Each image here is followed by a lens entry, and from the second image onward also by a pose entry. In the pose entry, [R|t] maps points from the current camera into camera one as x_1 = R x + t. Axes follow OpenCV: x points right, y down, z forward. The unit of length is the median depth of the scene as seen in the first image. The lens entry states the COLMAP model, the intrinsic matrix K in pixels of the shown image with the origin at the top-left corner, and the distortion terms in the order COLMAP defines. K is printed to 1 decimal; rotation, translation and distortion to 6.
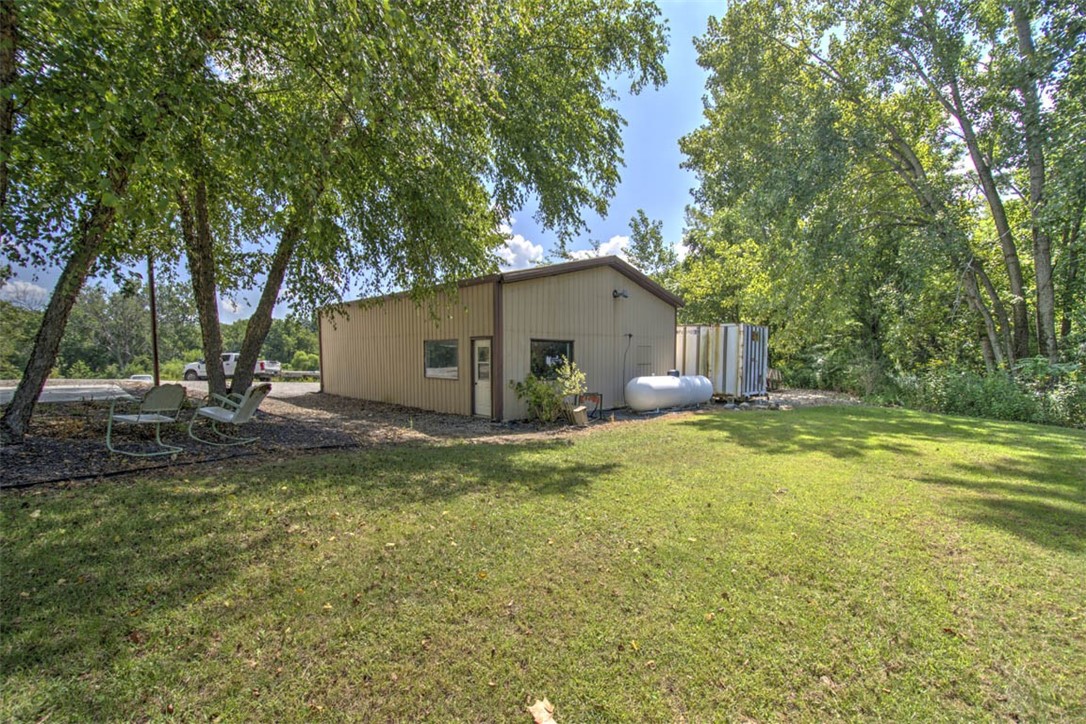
lens RADIAL K [[459.2, 0, 543.3], [0, 459.2, 372.6], [0, 0, 1]] dist [0.002179, 0.000159]
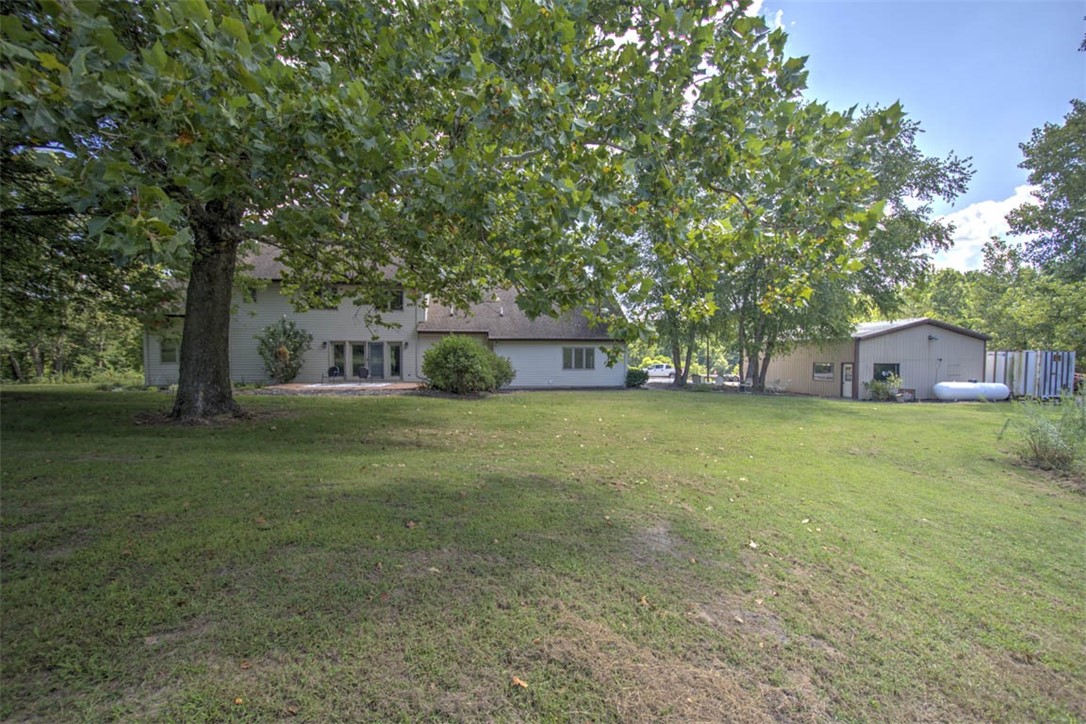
lens RADIAL K [[459.2, 0, 543.3], [0, 459.2, 372.6], [0, 0, 1]] dist [0.002179, 0.000159]
pose [[0.799272, 0.013888, -0.600809, 0.028573], [-0.019135, 0.999814, -0.002345, 0.005615], [0.600665, 0.013371, 0.799389, -1.518965]]
